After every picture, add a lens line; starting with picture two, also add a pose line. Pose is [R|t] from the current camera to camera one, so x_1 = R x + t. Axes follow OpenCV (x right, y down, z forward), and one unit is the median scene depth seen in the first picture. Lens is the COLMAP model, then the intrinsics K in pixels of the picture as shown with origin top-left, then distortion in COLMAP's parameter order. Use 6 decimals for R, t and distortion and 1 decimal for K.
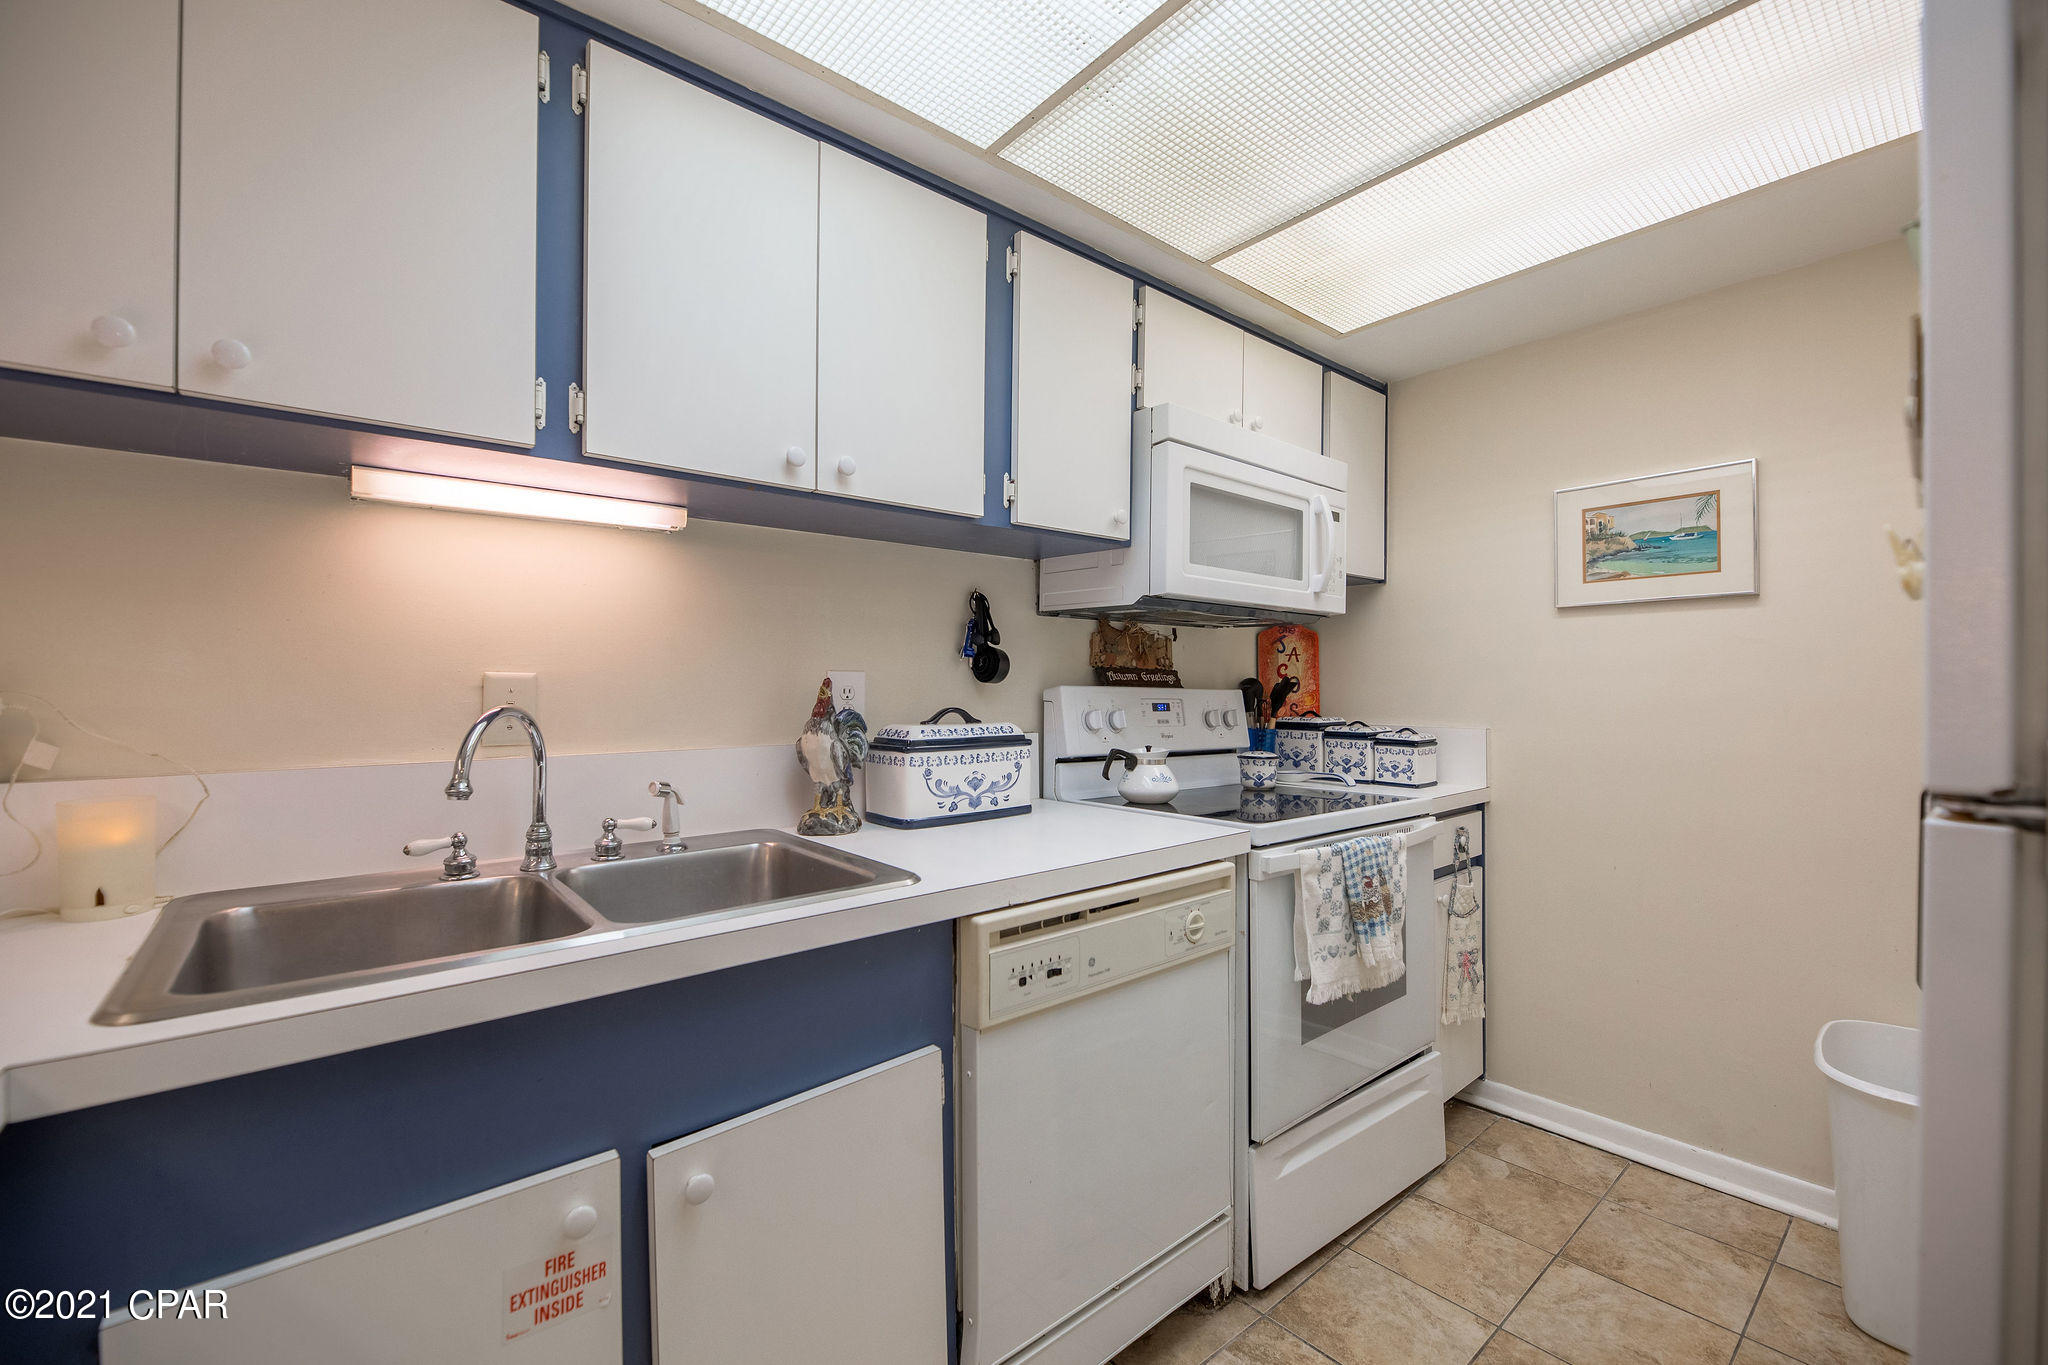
lens RADIAL K [[846.9, 0, 1020.2], [0, 846.9, 669.5], [0, 0, 1]] dist [-0.000693, -0.003992]
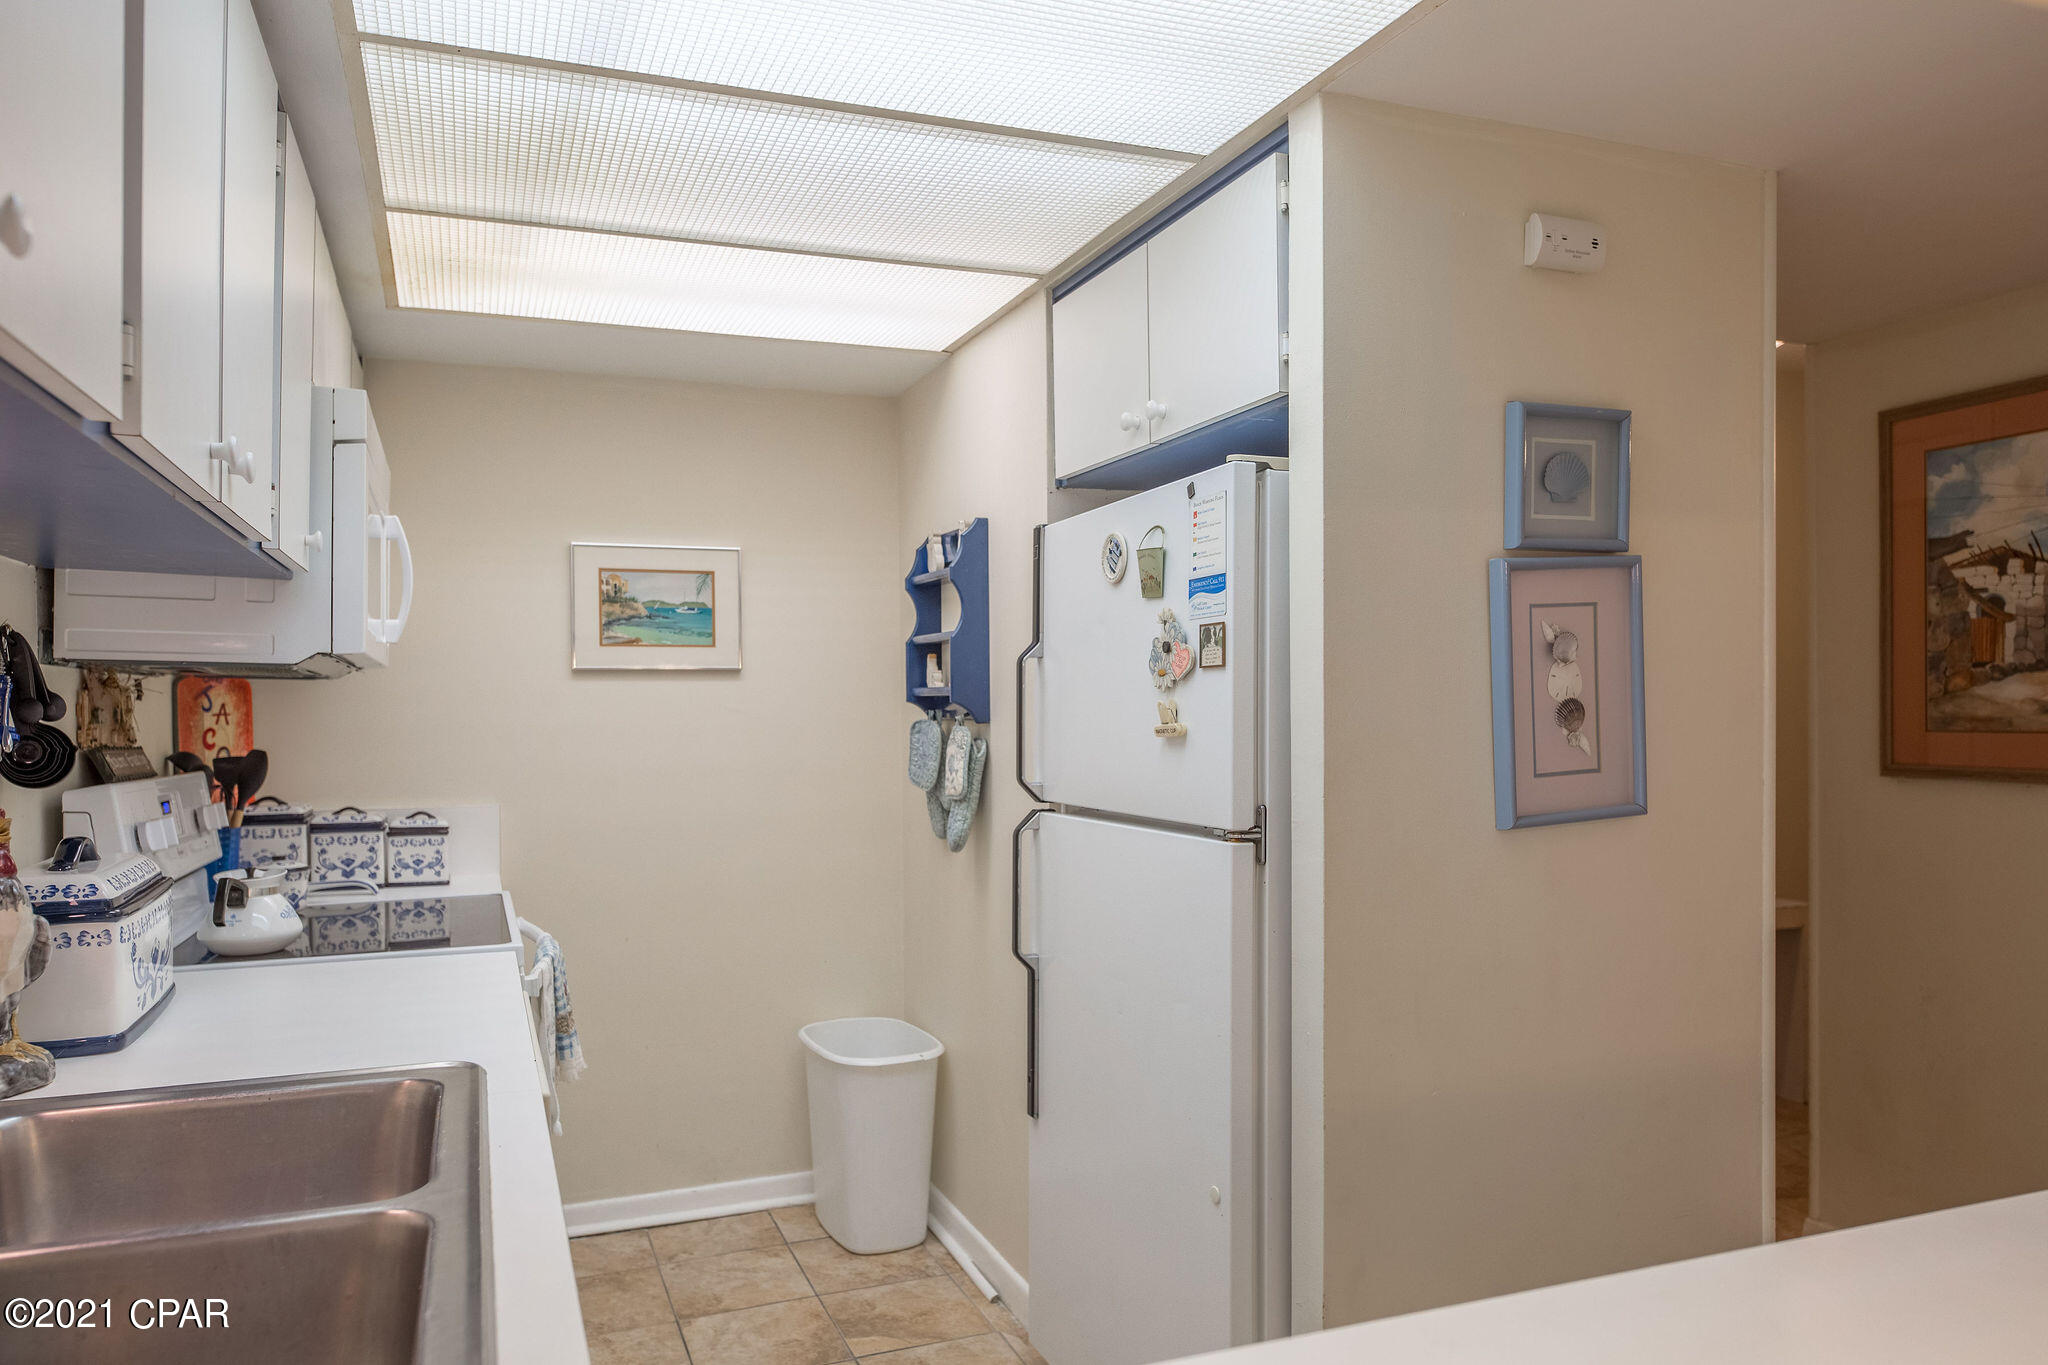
lens RADIAL K [[1364.5, 0, 952.4], [0, 1364.5, 685.9], [0, 0, 1]] dist [0.013256, -0.003790]
pose [[0.342089, 0.012913, 0.939579, -0.729619], [-0.014660, 0.999857, -0.008404, -0.057037], [-0.939553, -0.010900, 0.342230, 0.115936]]
